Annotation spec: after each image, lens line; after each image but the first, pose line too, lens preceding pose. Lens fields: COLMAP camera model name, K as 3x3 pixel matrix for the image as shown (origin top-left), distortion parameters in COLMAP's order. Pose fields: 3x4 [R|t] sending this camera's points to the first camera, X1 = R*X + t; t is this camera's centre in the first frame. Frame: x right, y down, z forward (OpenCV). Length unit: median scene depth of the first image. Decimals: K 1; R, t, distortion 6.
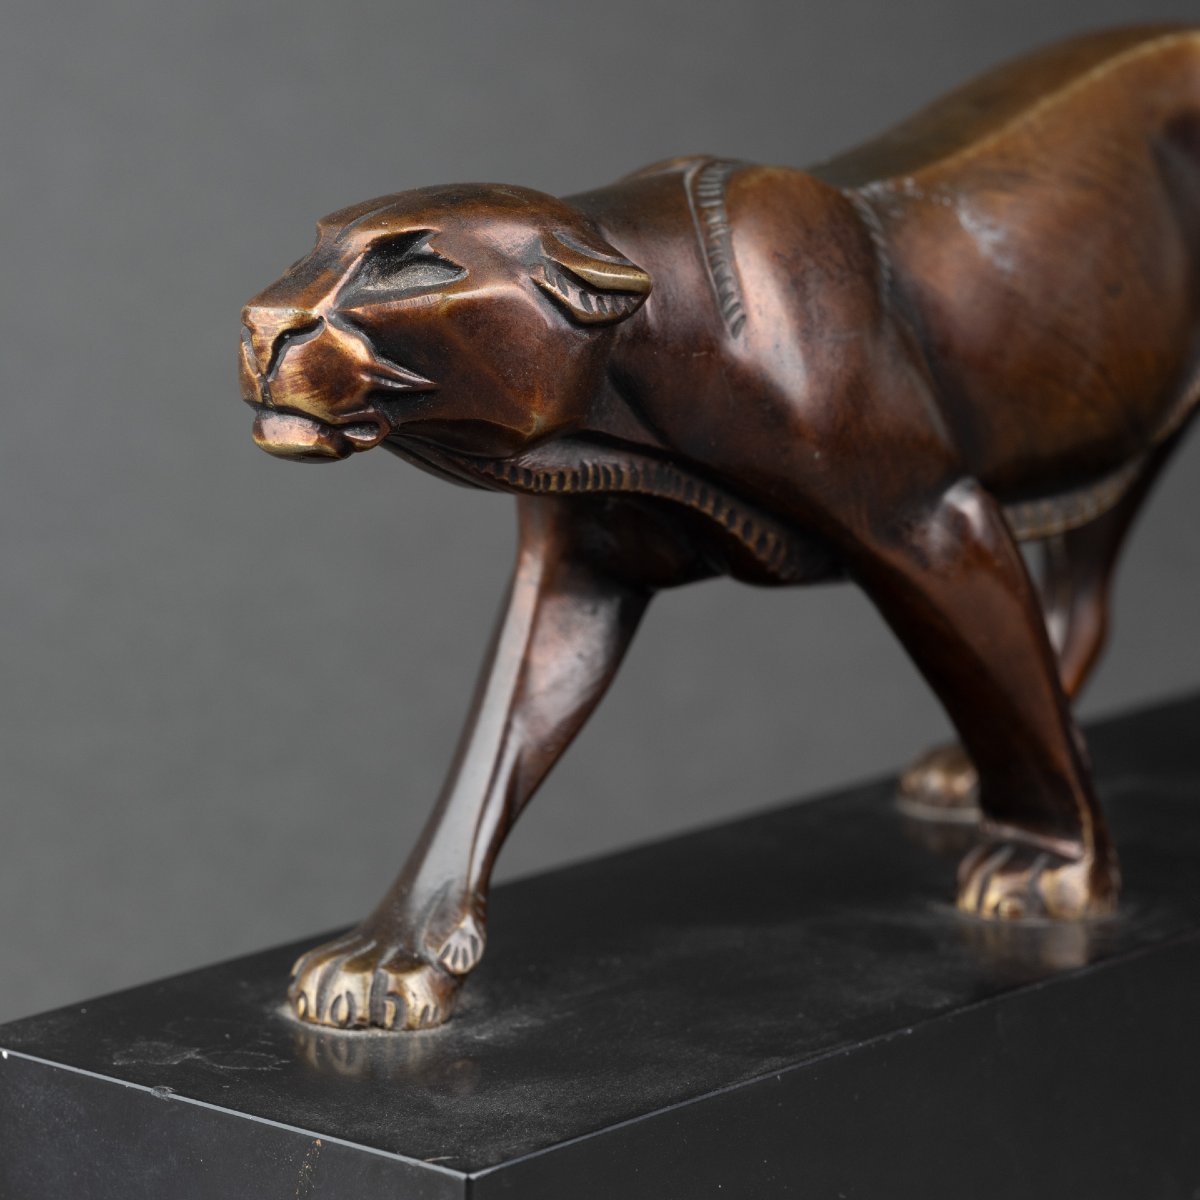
lens RADIAL K [[6162.8, 0, 625.3], [0, 6162.8, 522.3], [0, 0, 1]] dist [0.682544, 0.000000]
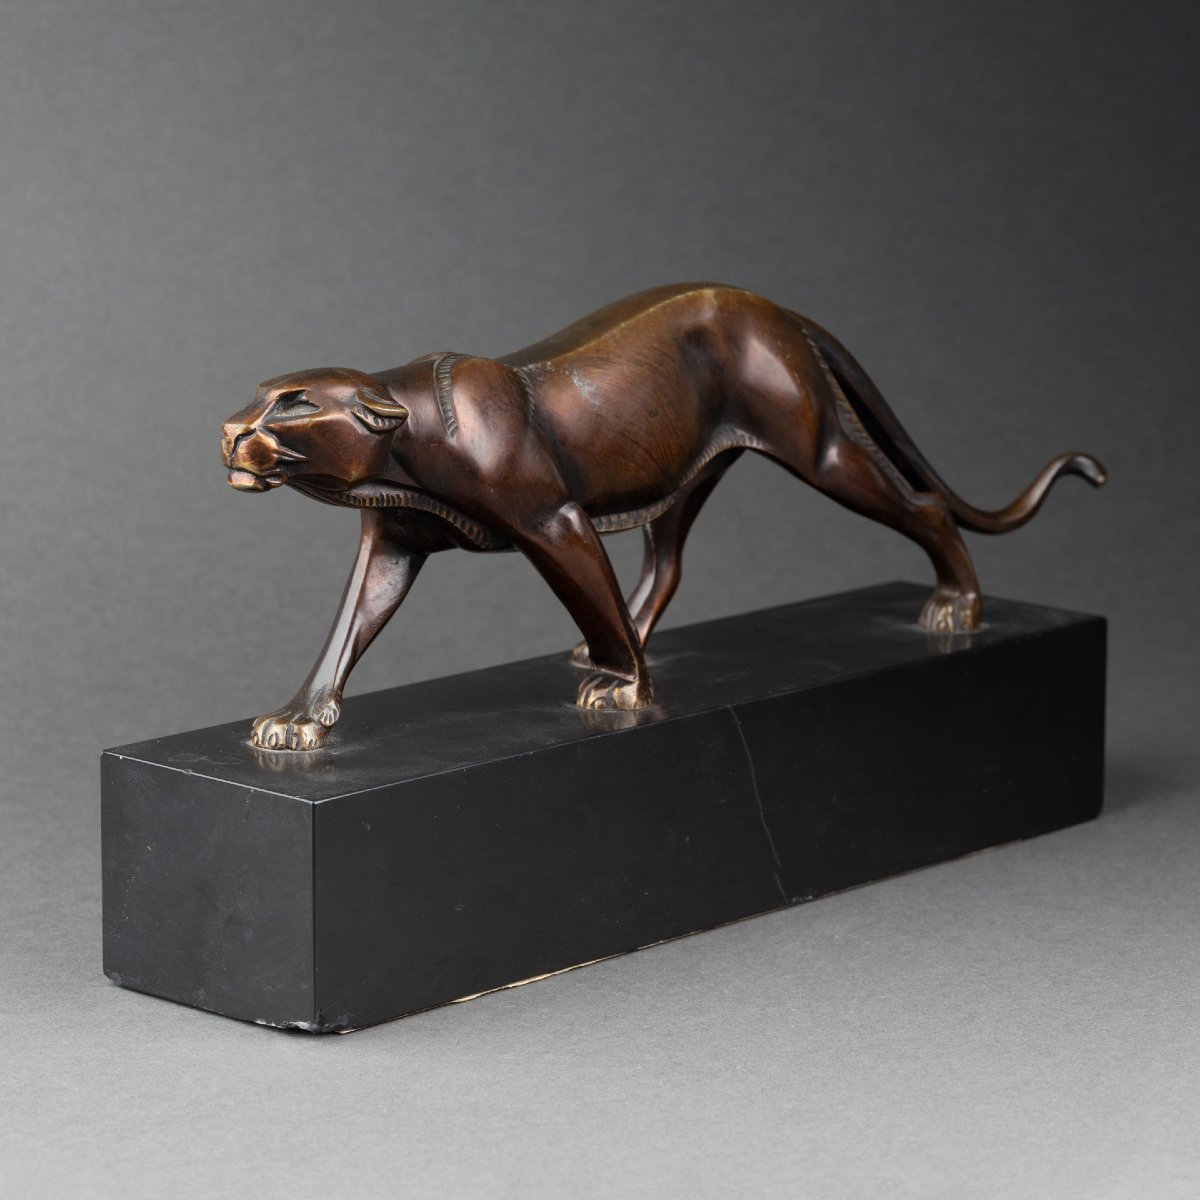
lens RADIAL K [[6162.8, 0, 597.5], [0, 6162.8, 589.9], [0, 0, 1]] dist [0.682544, 0.000000]
pose [[0.998346, 0.006110, -0.057166, 0.192122], [-0.005837, 0.999971, 0.004952, 0.013076], [0.057195, -0.004610, 0.998352, -1.171658]]
